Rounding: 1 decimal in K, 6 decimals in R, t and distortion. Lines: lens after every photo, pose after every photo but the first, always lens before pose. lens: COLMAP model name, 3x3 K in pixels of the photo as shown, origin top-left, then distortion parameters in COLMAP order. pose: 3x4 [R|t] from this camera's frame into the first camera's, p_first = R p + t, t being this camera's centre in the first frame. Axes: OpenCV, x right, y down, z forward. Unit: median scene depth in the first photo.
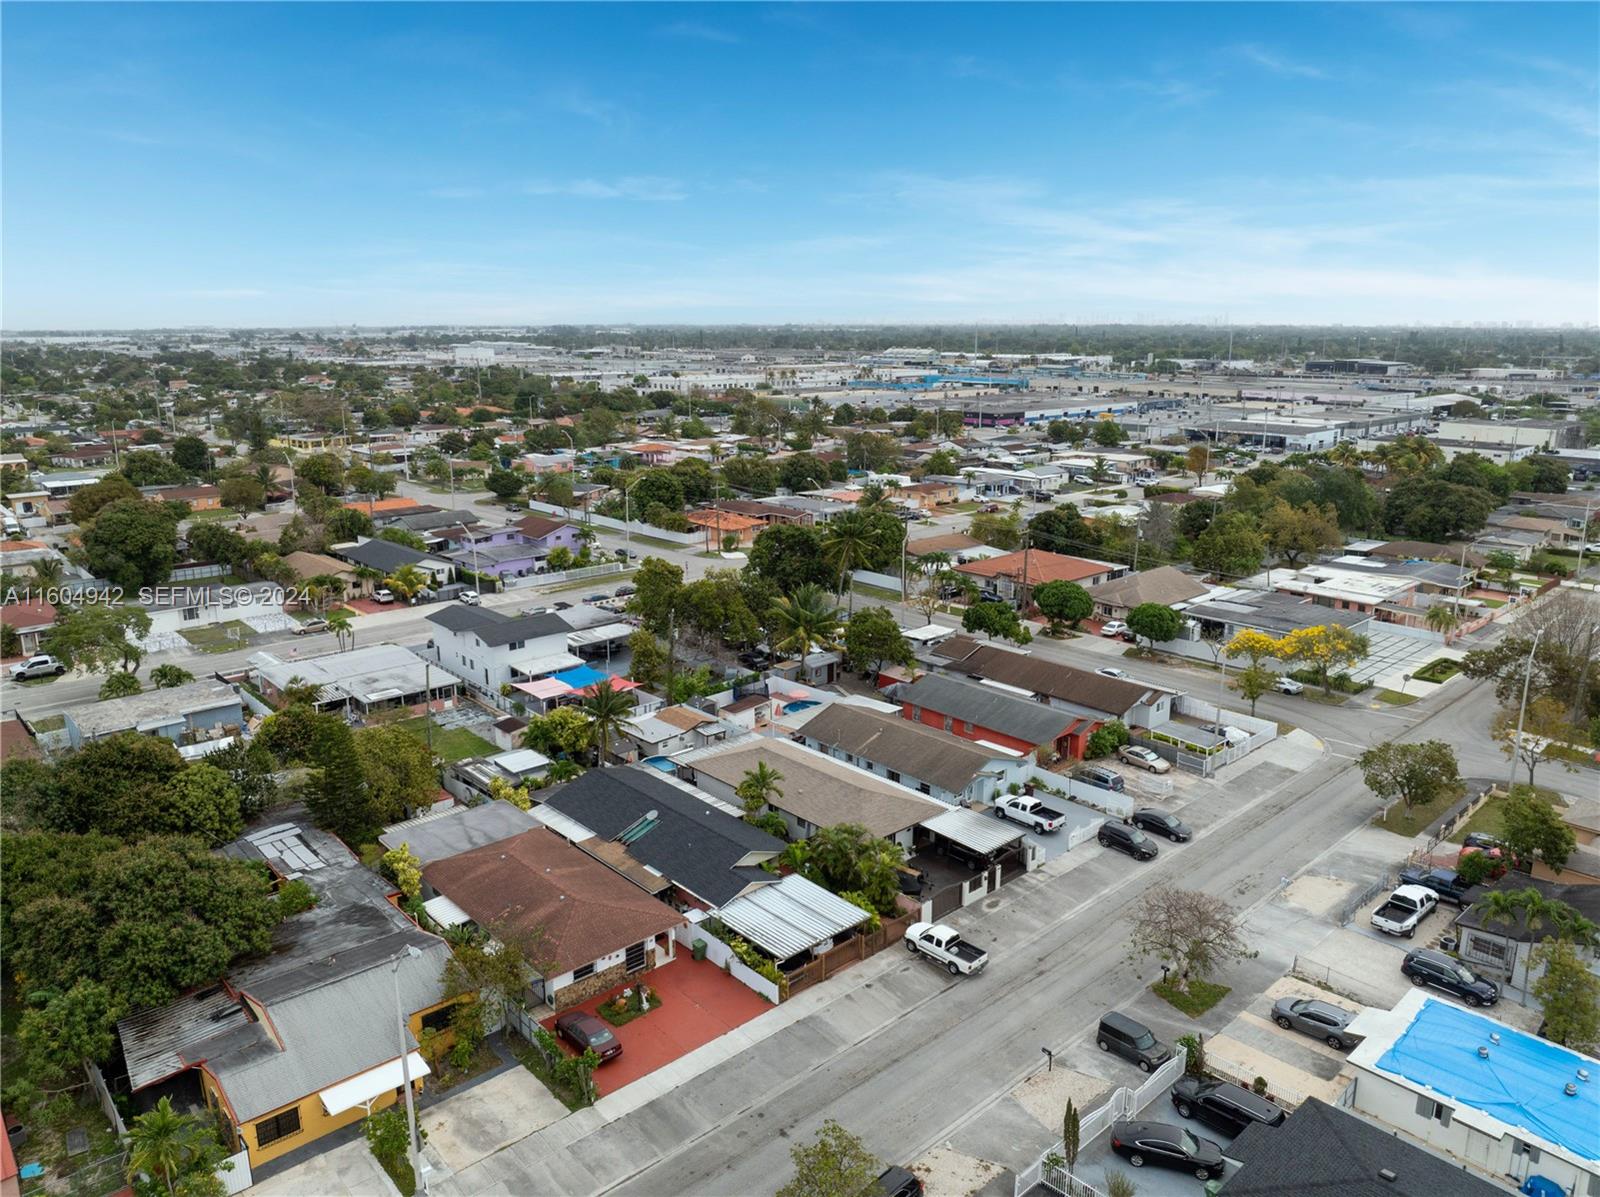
lens RADIAL K [[1120.9, 0, 804.6], [0, 1120.9, 596.1], [0, 0, 1]] dist [-0.025409, -0.012631]
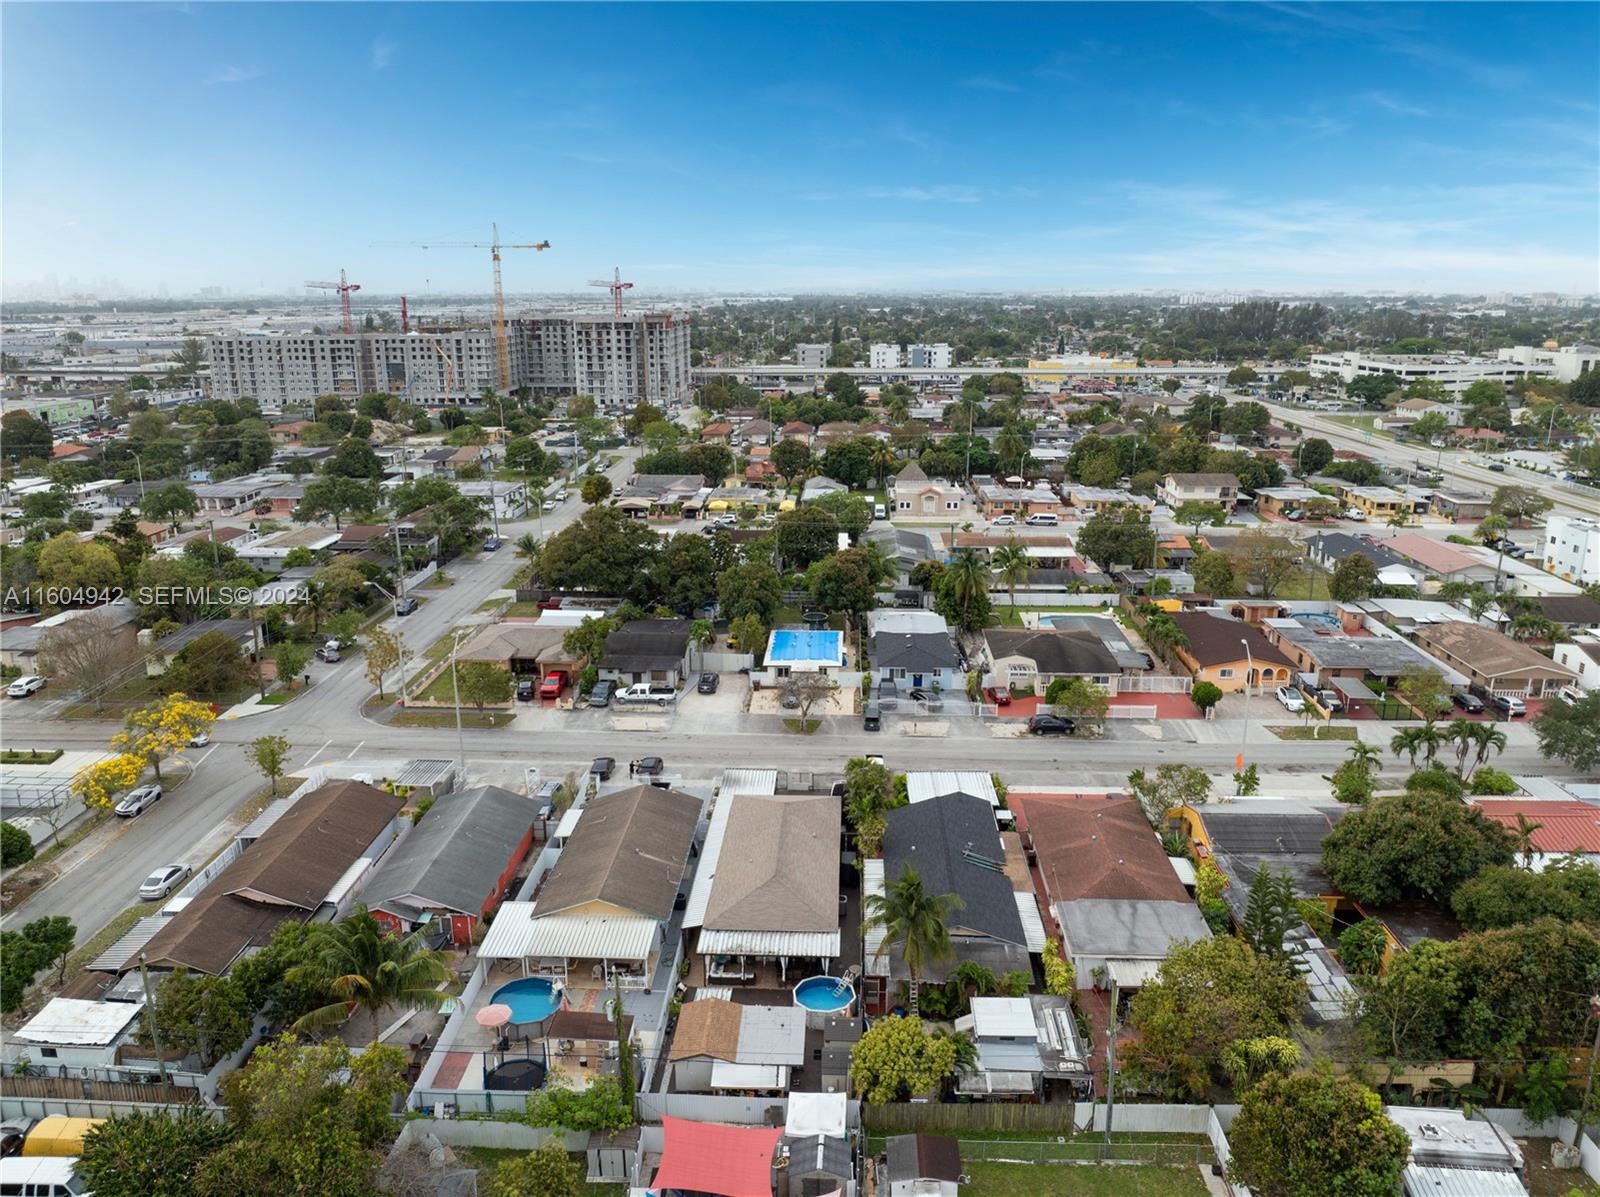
lens RADIAL K [[1120.9, 0, 798.4], [0, 1120.9, 602.6], [0, 0, 1]] dist [-0.025409, -0.012631]
pose [[-0.705509, -0.186784, 0.683643, -0.632568], [0.170981, 0.891288, 0.419966, -0.432352], [-0.687766, 0.413180, -0.596876, 1.492870]]
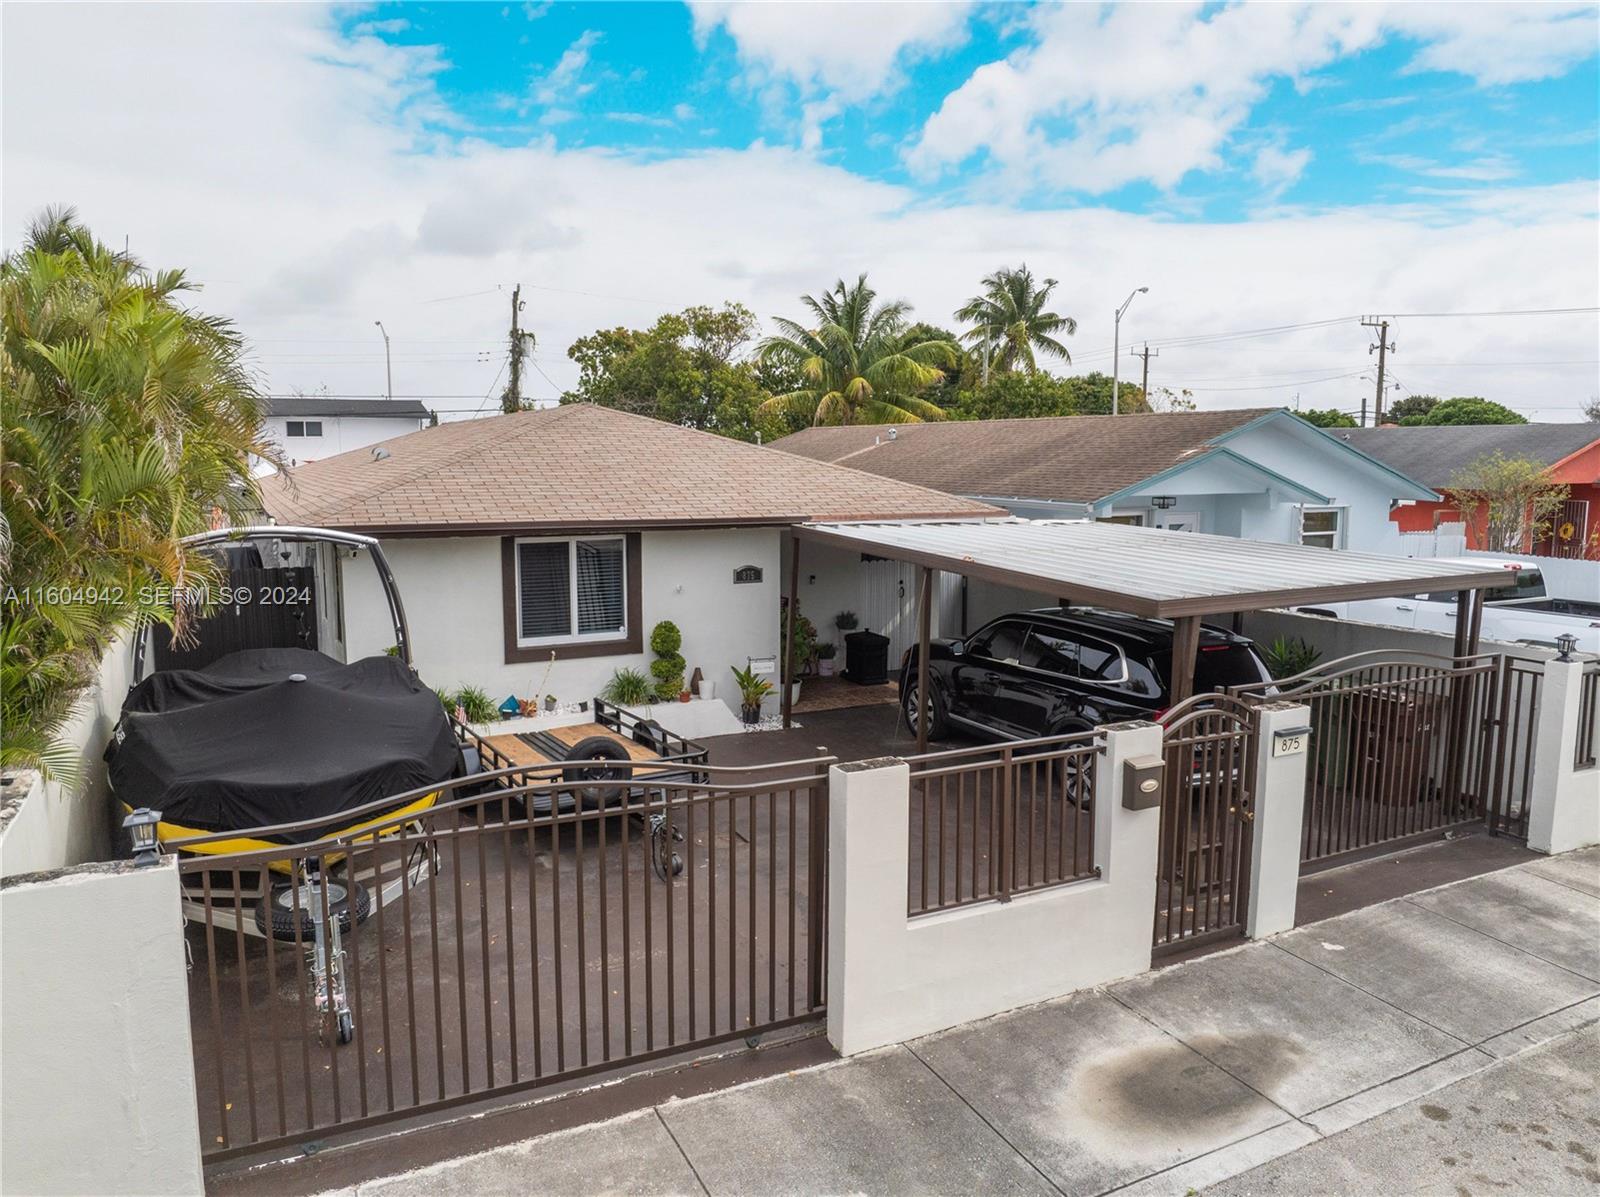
lens RADIAL K [[1120.9, 0, 804.1], [0, 1120.9, 599.8], [0, 0, 1]] dist [-0.025409, -0.012631]
pose [[0.963911, 0.037475, -0.263572, 0.139573], [-0.066484, 0.992559, -0.102014, 0.217002], [0.257788, 0.115856, 0.959230, 0.787309]]
